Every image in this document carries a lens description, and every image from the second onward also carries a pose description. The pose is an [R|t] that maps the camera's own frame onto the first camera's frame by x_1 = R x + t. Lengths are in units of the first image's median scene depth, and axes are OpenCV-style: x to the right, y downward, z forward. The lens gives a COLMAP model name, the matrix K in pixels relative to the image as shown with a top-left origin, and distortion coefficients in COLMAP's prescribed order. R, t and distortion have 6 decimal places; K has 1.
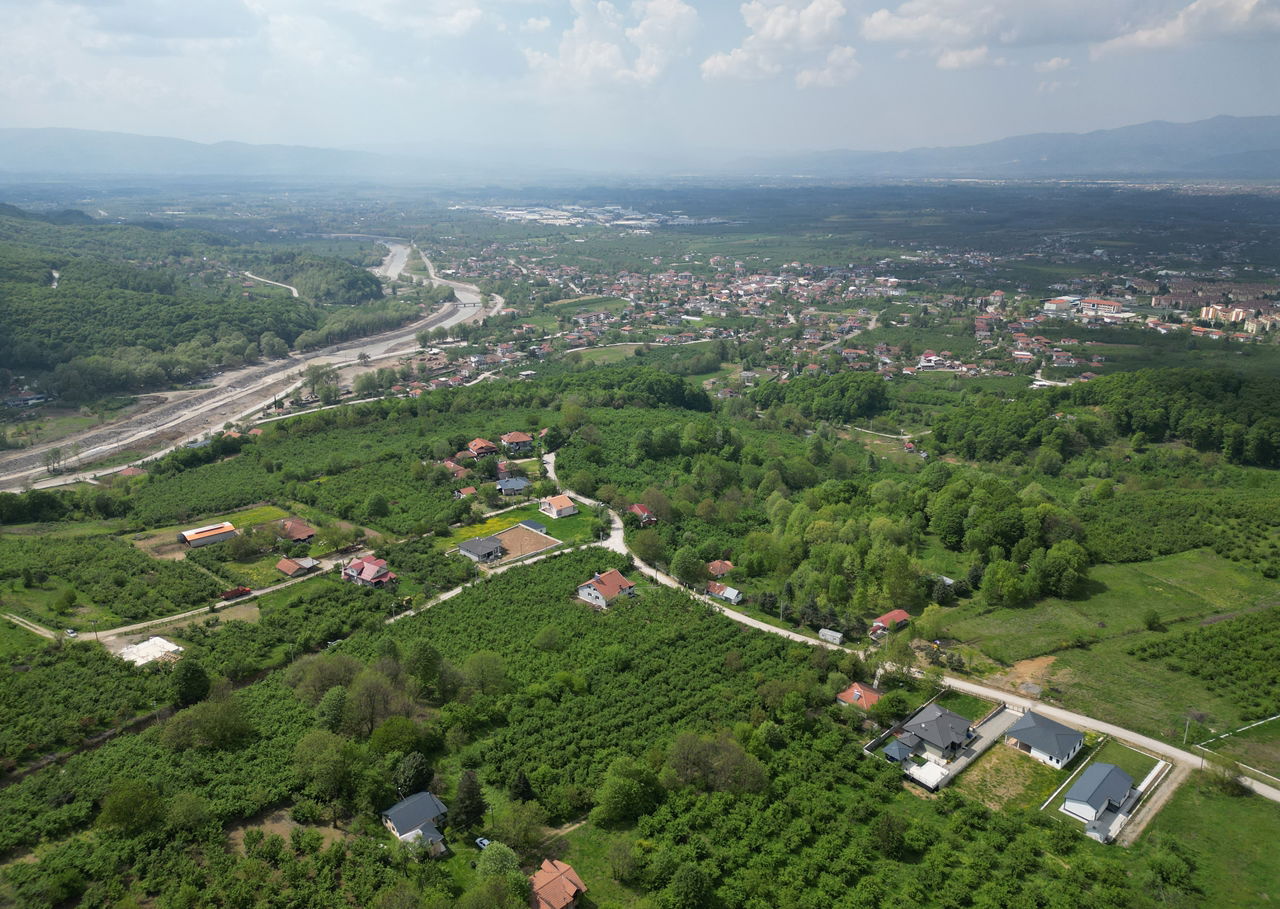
lens RADIAL K [[888.6, 0, 638.1], [0, 888.6, 432.6], [0, 0, 1]] dist [0.076854, -0.074913]
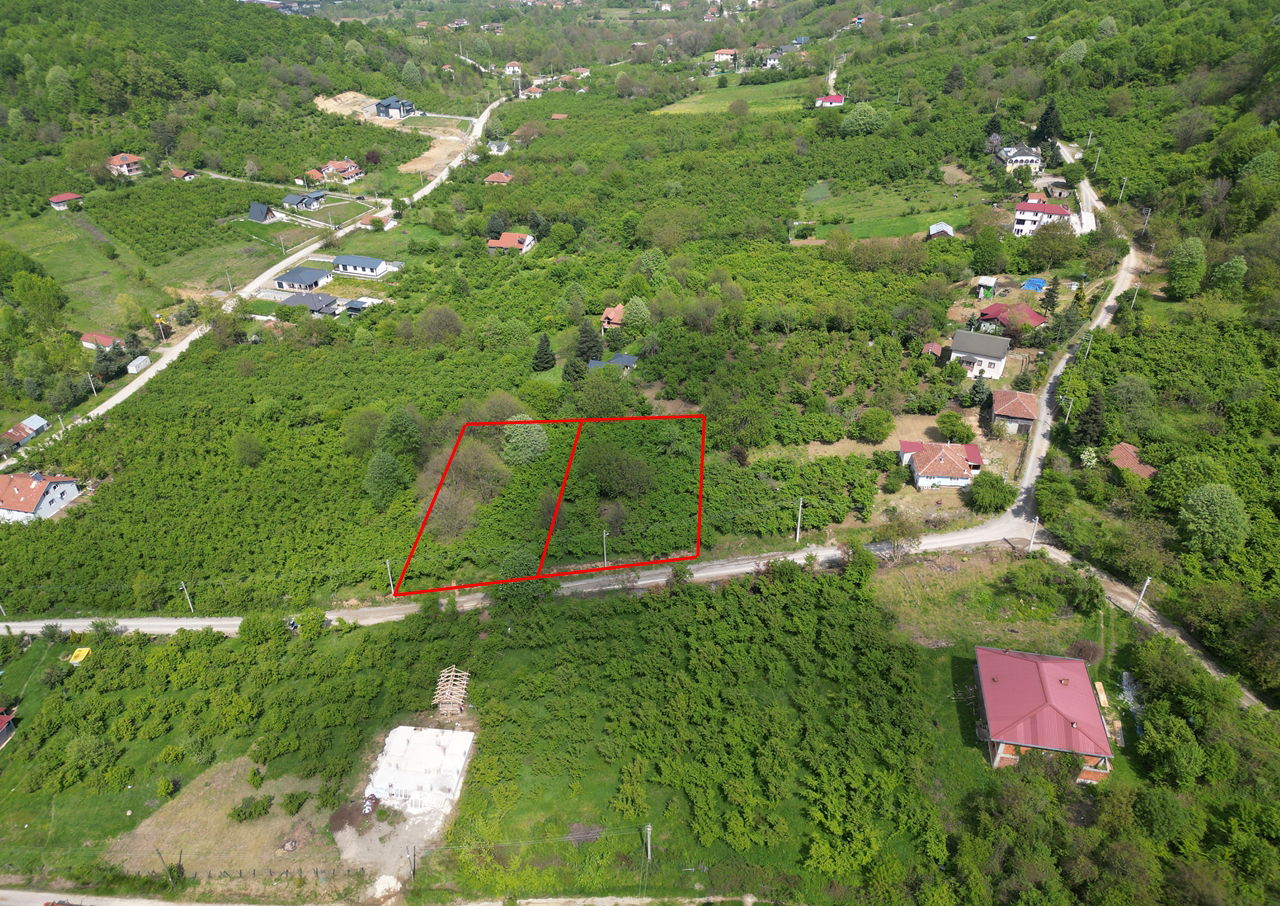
lens RADIAL K [[888.6, 0, 636.3], [0, 888.6, 456.0], [0, 0, 1]] dist [0.076854, -0.074913]
pose [[-0.450661, -0.476183, 0.755086, -0.395632], [0.267698, 0.734834, 0.623182, -0.077969], [-0.851612, 0.482979, -0.203688, 0.399729]]
